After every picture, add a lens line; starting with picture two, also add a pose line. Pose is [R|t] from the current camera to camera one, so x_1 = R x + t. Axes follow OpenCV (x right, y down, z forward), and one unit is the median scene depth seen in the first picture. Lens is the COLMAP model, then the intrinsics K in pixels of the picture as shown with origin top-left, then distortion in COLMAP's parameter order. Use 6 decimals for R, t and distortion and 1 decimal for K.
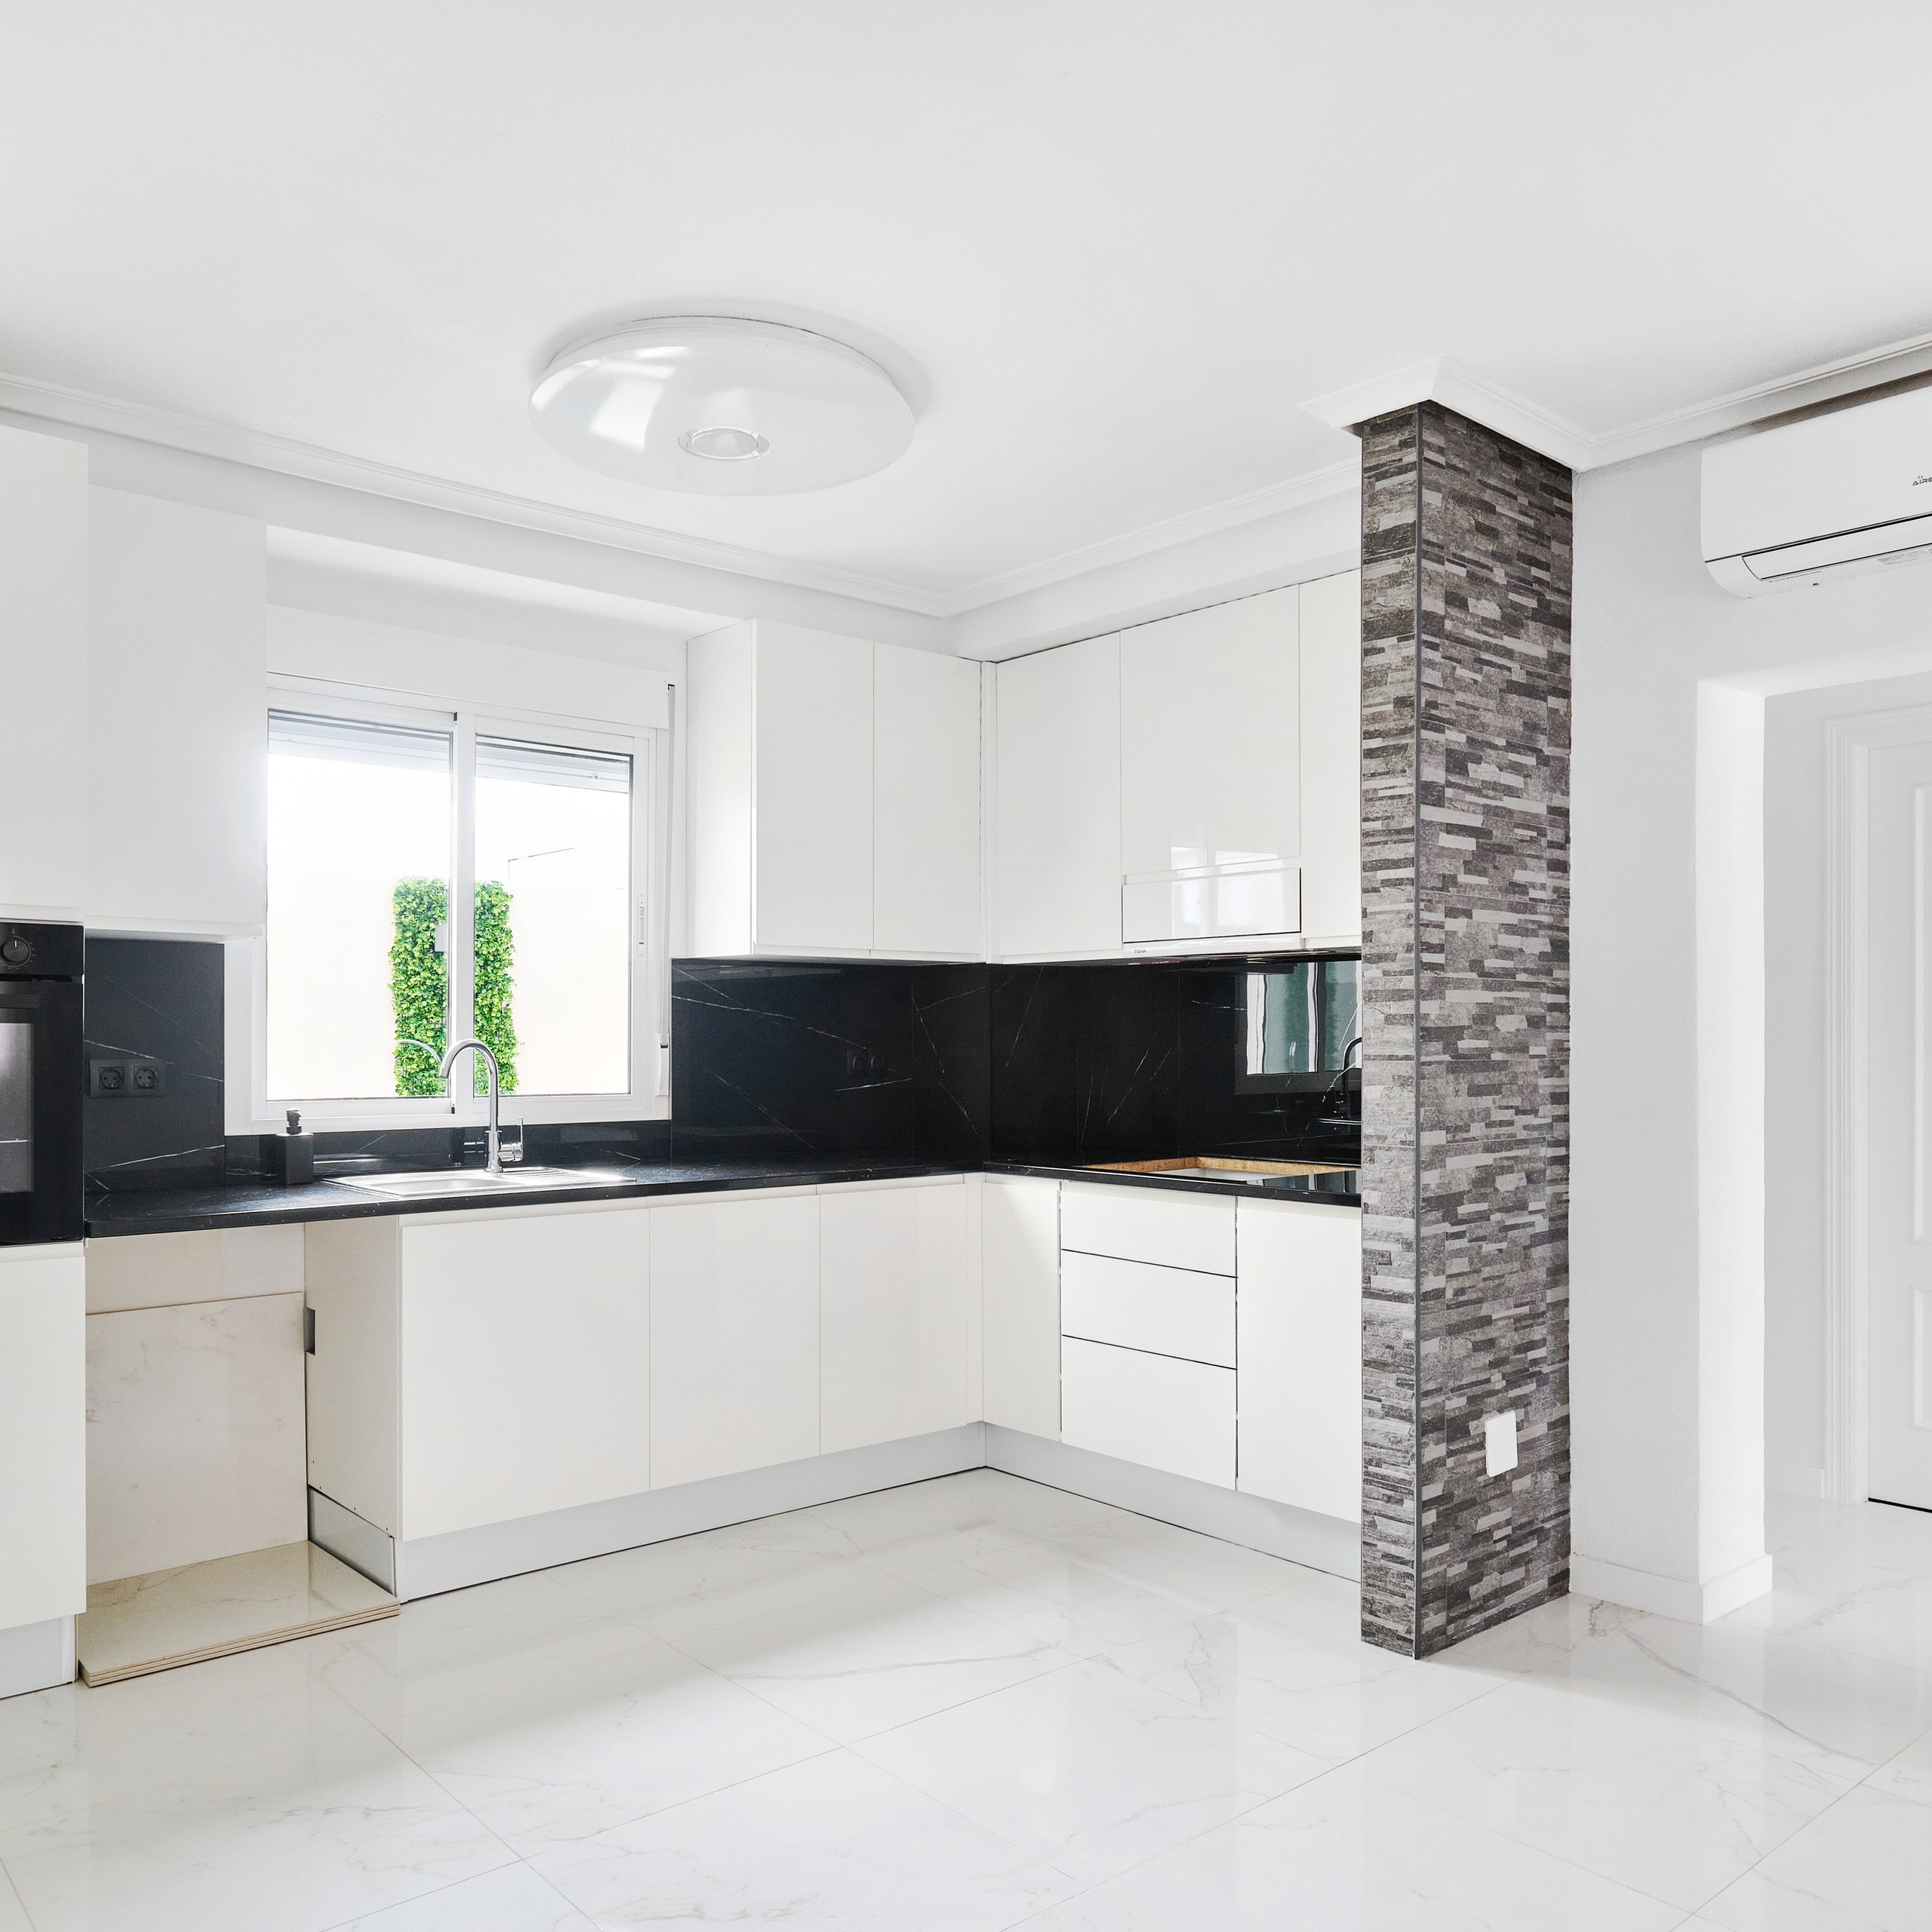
lens RADIAL K [[1601.2, 0, 966.6], [0, 1601.2, 1040.8], [0, 0, 1]] dist [-0.002941, 0.001831]
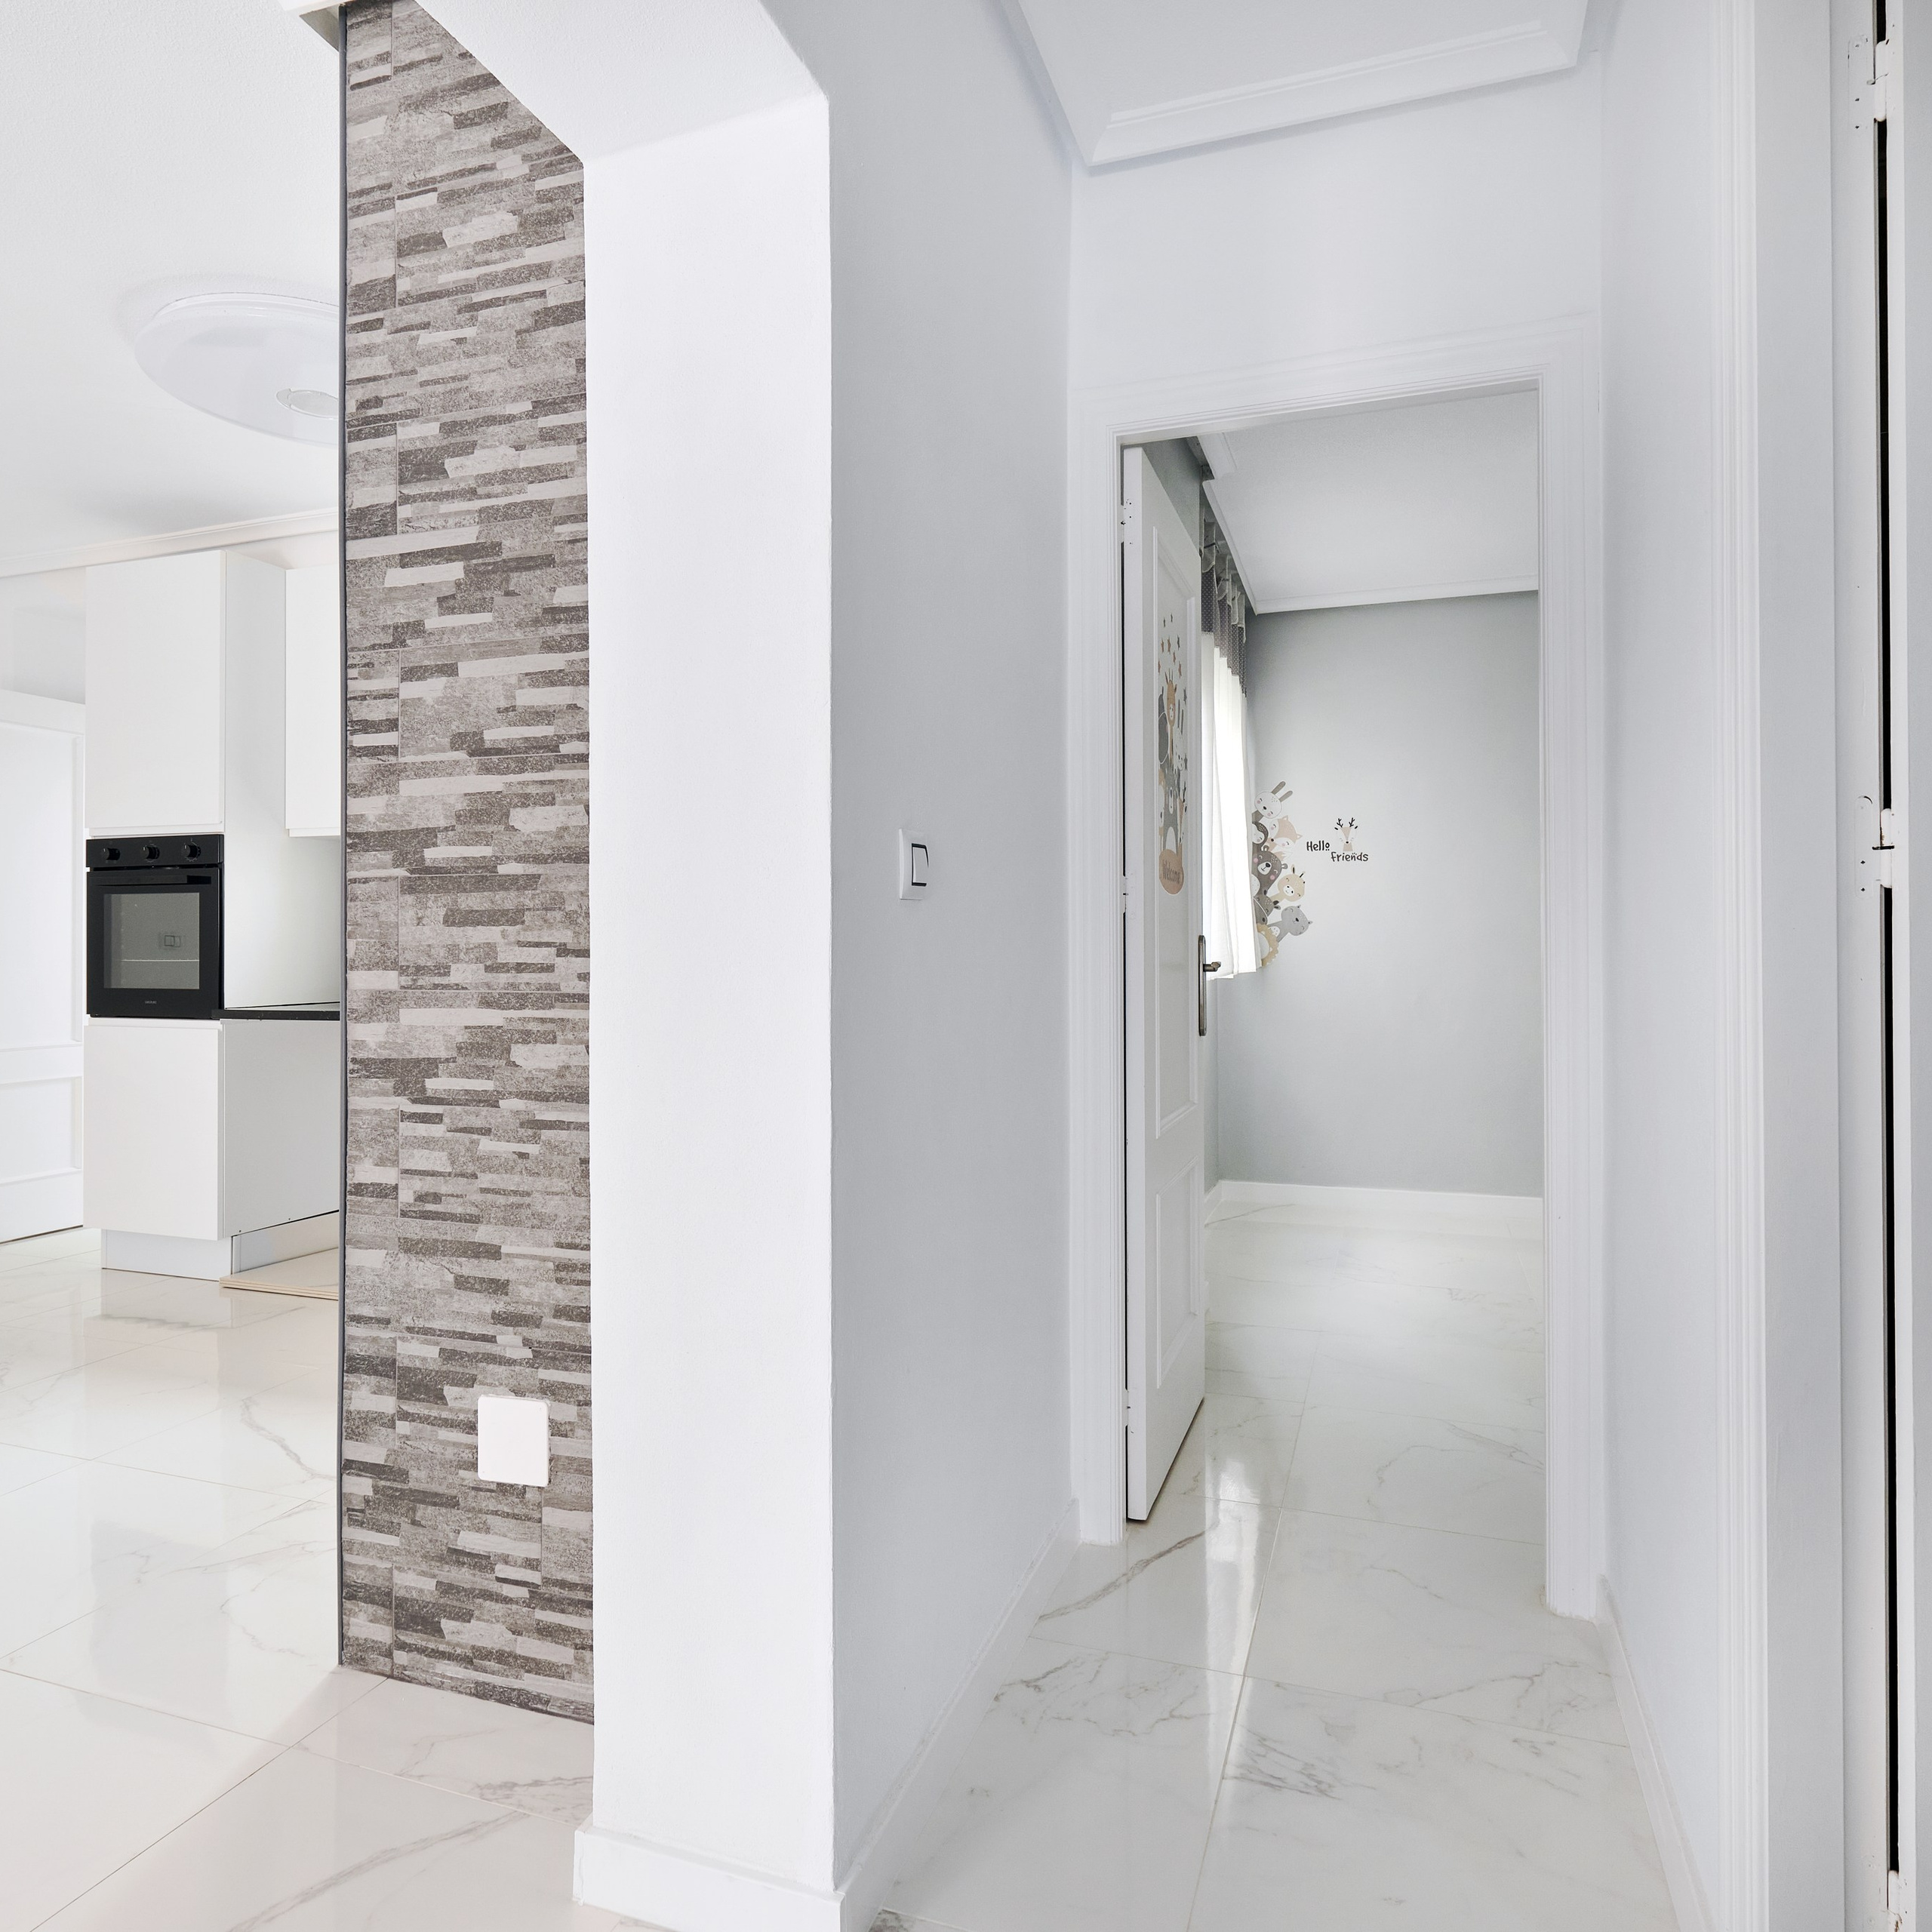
lens RADIAL K [[1290.2, 0, 964.4], [0, 1290.2, 943.3], [0, 0, 1]] dist [-0.000114, 0.000076]
pose [[0.495657, -0.006843, -0.868491, 0.925907], [-0.001064, 0.999963, -0.008486, 0.047042], [0.868518, 0.005130, 0.495632, 0.915567]]
